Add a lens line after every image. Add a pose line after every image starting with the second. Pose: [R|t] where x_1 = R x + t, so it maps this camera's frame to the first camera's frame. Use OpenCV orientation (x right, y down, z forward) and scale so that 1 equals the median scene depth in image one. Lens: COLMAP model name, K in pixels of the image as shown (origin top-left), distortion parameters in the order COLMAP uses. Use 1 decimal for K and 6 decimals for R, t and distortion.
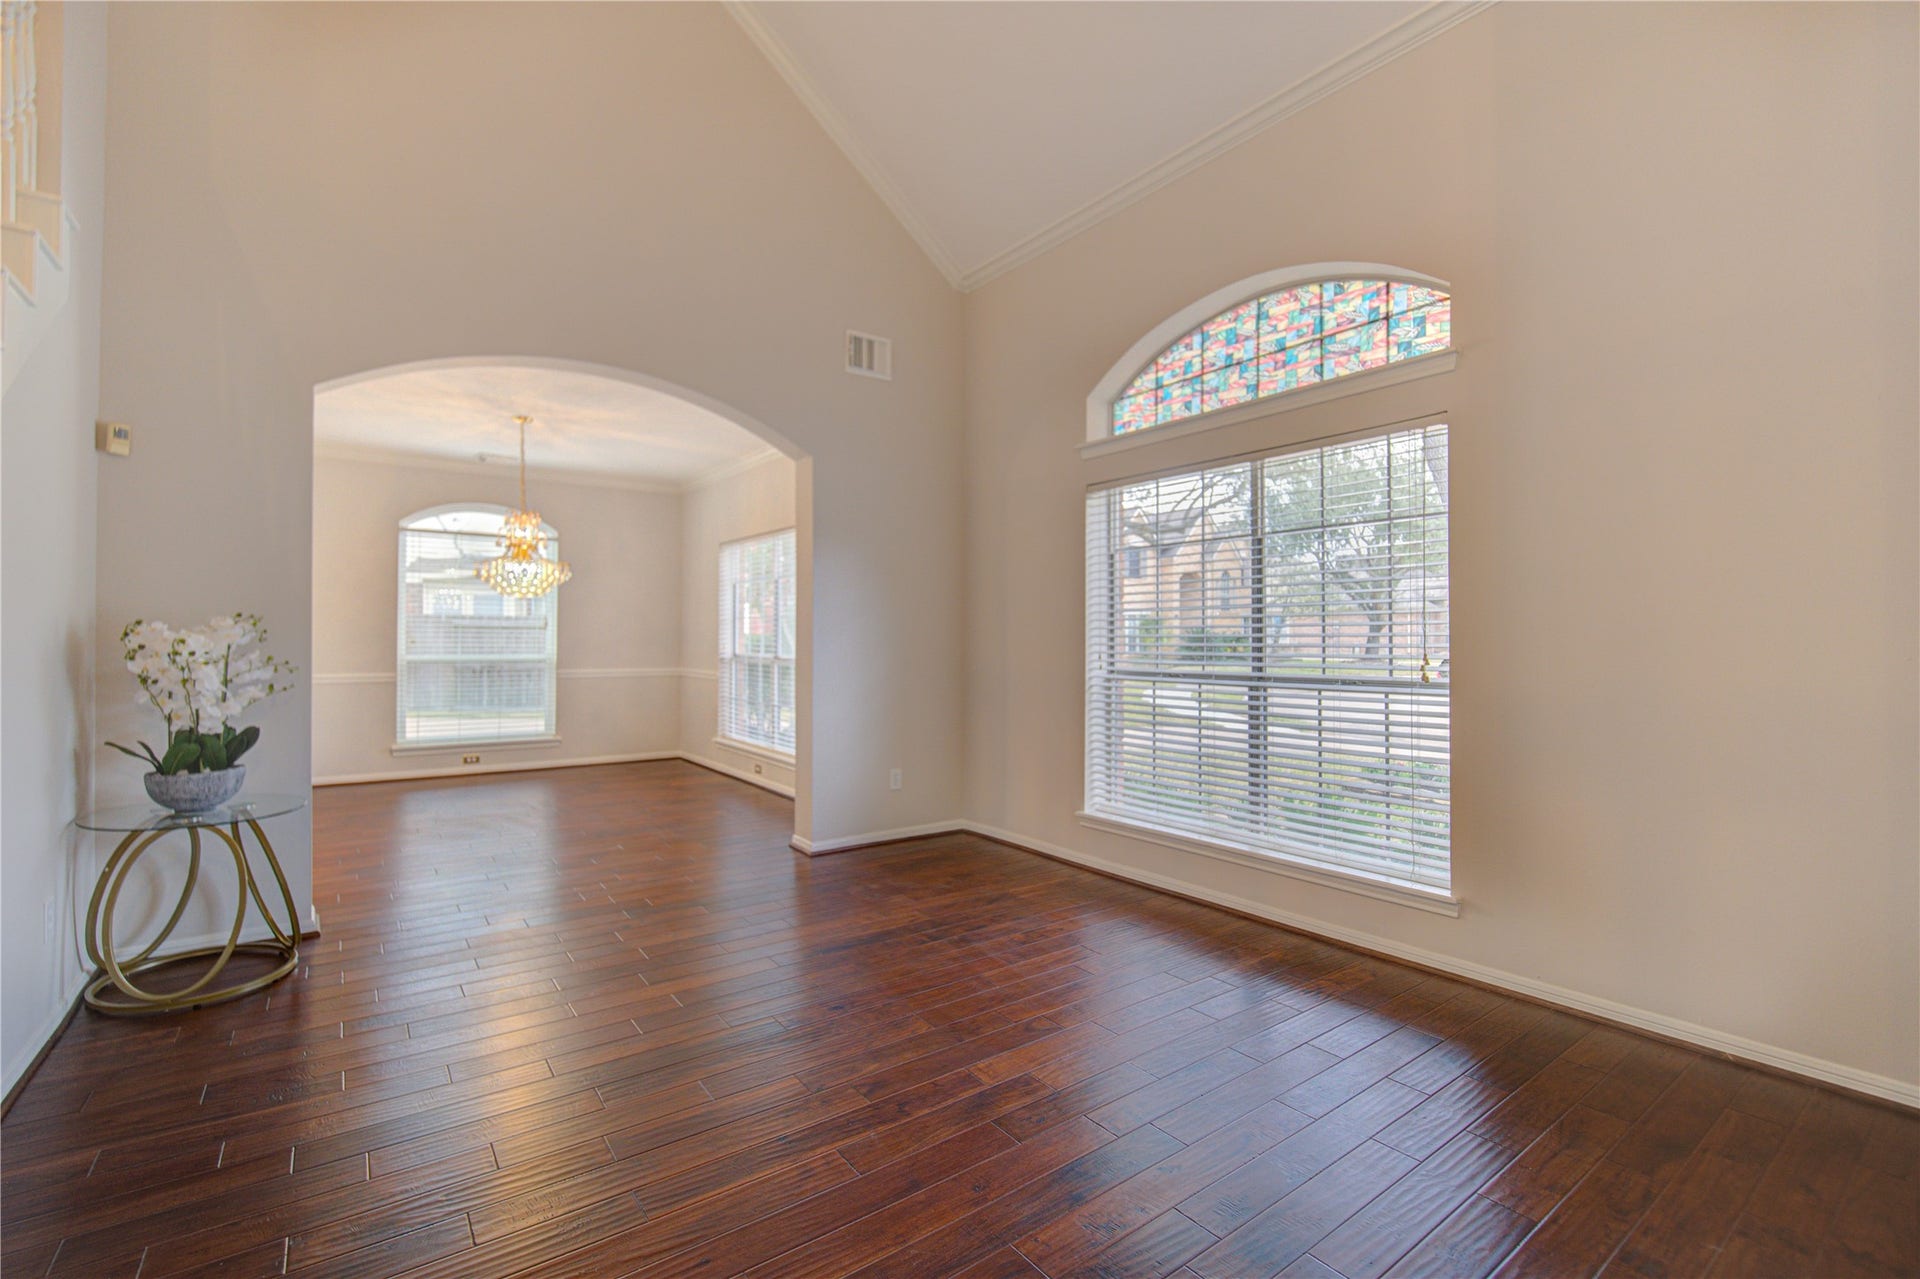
lens RADIAL K [[789.6, 0, 948.1], [0, 789.6, 642.2], [0, 0, 1]] dist [-0.014016, -0.001607]
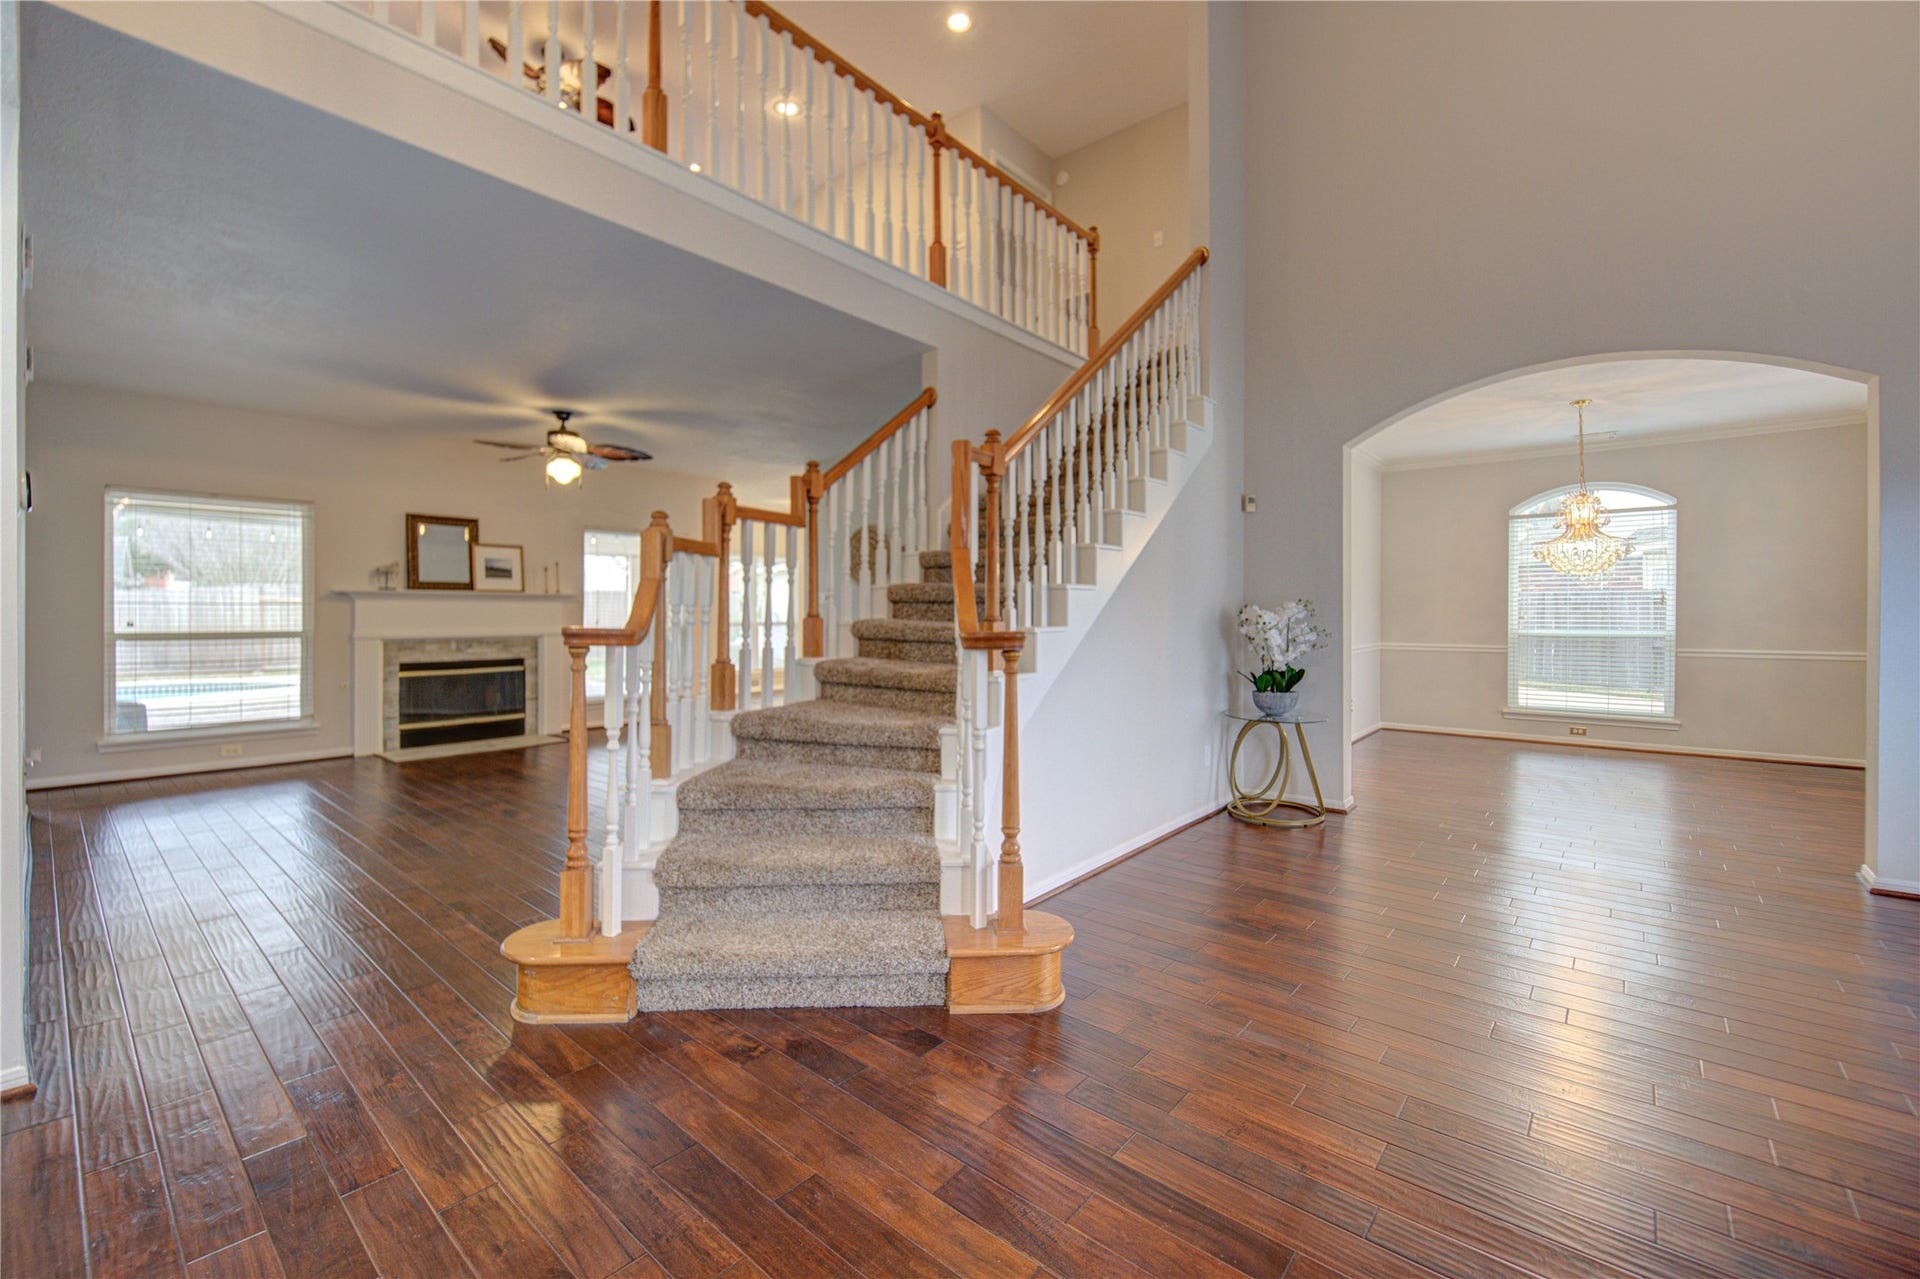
lens RADIAL K [[789.6, 0, 950.2], [0, 789.6, 629.7], [0, 0, 1]] dist [-0.014016, -0.001607]
pose [[0.195144, 0.012138, -0.980699, 0.560596], [-0.000568, 0.999925, 0.012263, 0.007166], [0.980774, -0.001836, 0.195137, -0.034502]]
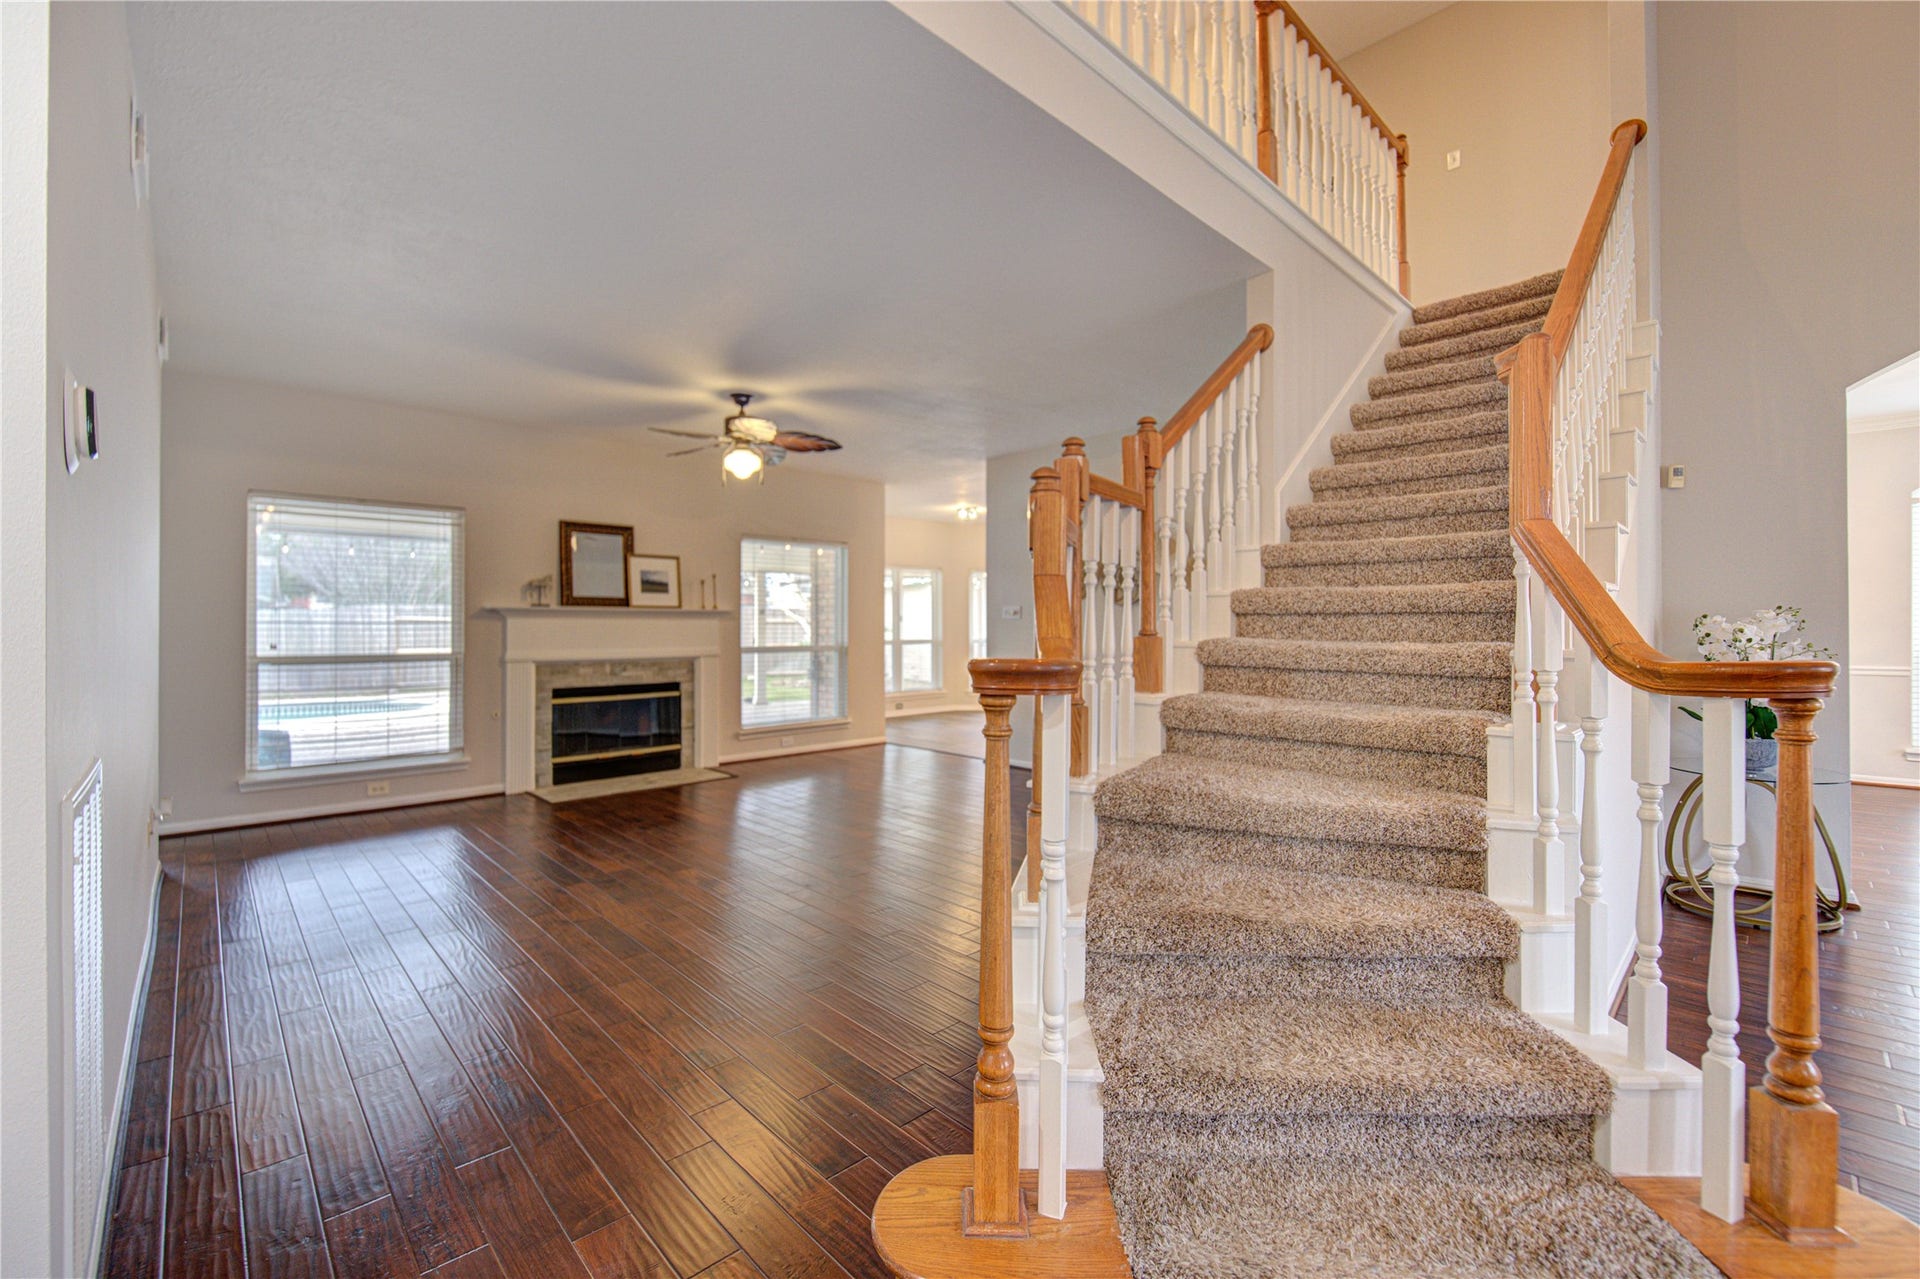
lens RADIAL K [[789.6, 0, 948.3], [0, 789.6, 635.3], [0, 0, 1]] dist [-0.014016, -0.001607]
pose [[0.091730, -0.001020, -0.995783, 0.120491], [0.004858, 0.999988, -0.000577, 0.000813], [0.995772, -0.004785, 0.091734, -0.335041]]
